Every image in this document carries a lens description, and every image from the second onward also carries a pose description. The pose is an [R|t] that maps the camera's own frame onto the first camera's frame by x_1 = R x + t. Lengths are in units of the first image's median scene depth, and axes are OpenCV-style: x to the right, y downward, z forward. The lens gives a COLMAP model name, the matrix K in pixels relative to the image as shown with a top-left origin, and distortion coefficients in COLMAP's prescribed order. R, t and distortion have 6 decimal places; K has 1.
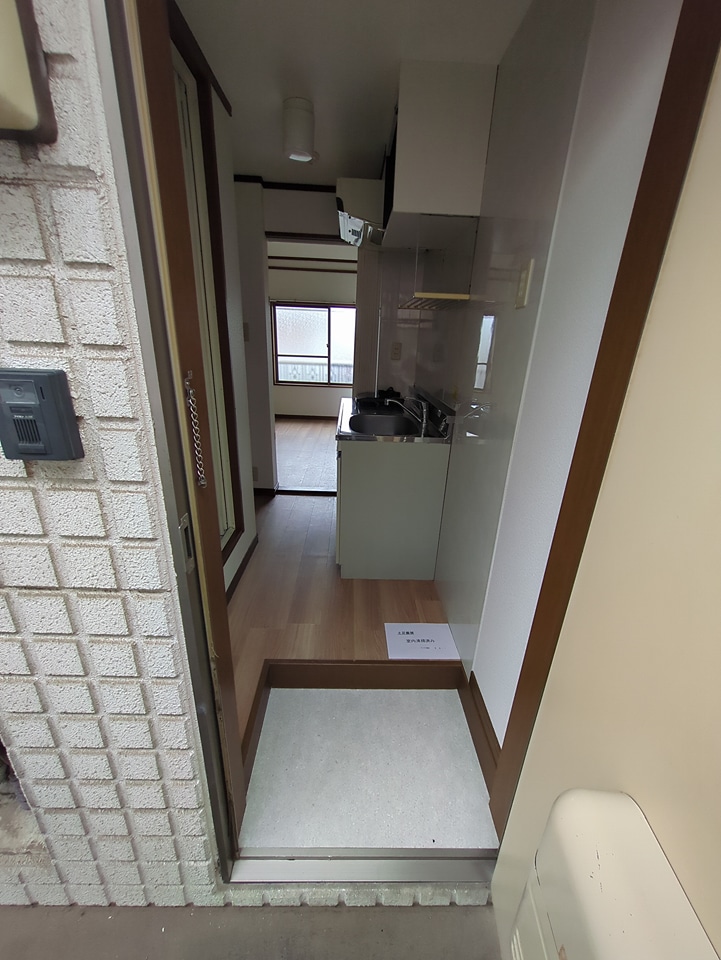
lens RADIAL K [[379.2, 0, 360.5], [0, 379.2, 480.0], [0, 0, 1]] dist [-0.000144, -0.000047]
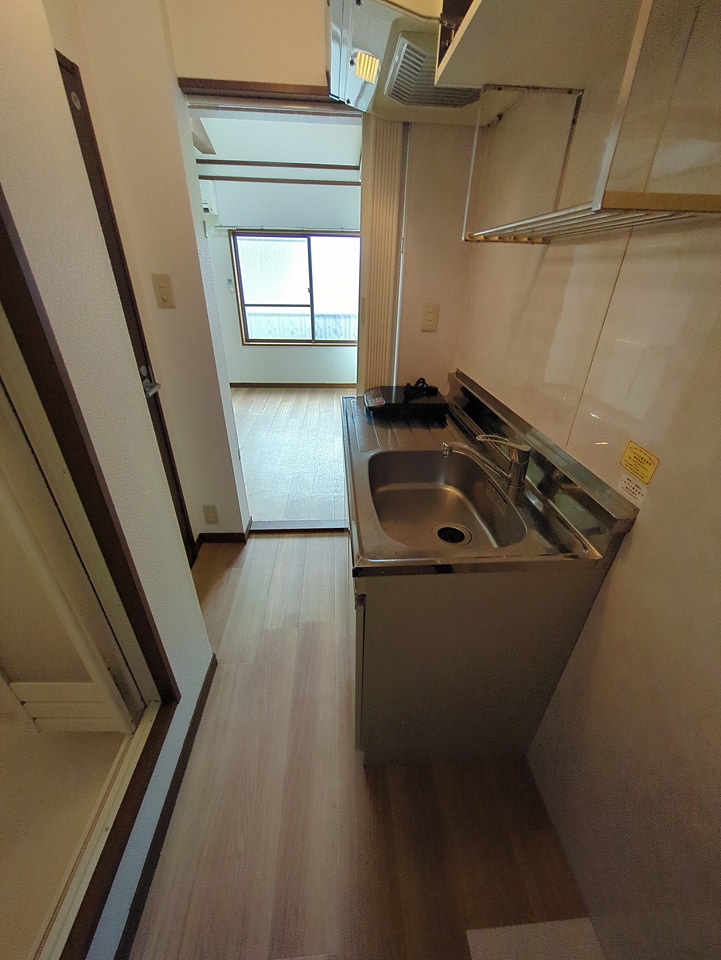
lens RADIAL K [[379.2, 0, 360.5], [0, 379.2, 480.0], [0, 0, 1]] dist [-0.000144, -0.000047]
pose [[0.998897, -0.036203, 0.029910, -0.019654], [0.031402, 0.988521, 0.147787, -0.082980], [-0.034917, -0.146684, 0.988567, 0.176293]]
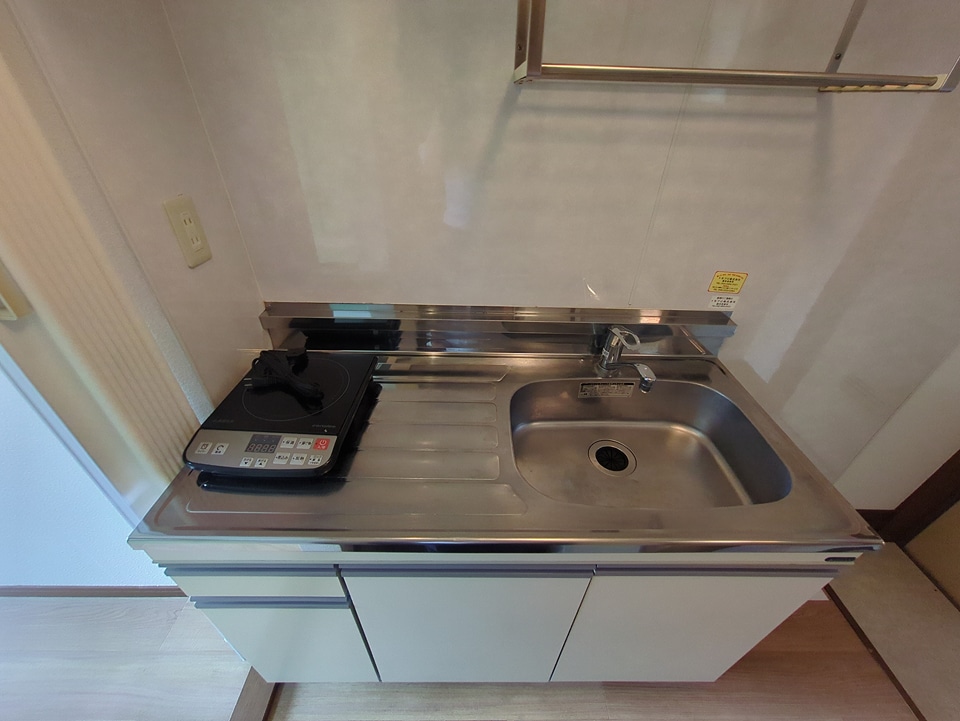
lens RADIAL K [[379.2, 0, 480.0], [0, 379.2, 360.5], [0, 0, 1]] dist [-0.000144, -0.000047]
pose [[0.016314, -0.609073, 0.792946, -0.072348], [0.322383, 0.753903, 0.572451, -0.166257], [-0.946469, 0.246293, 0.208654, 0.365860]]
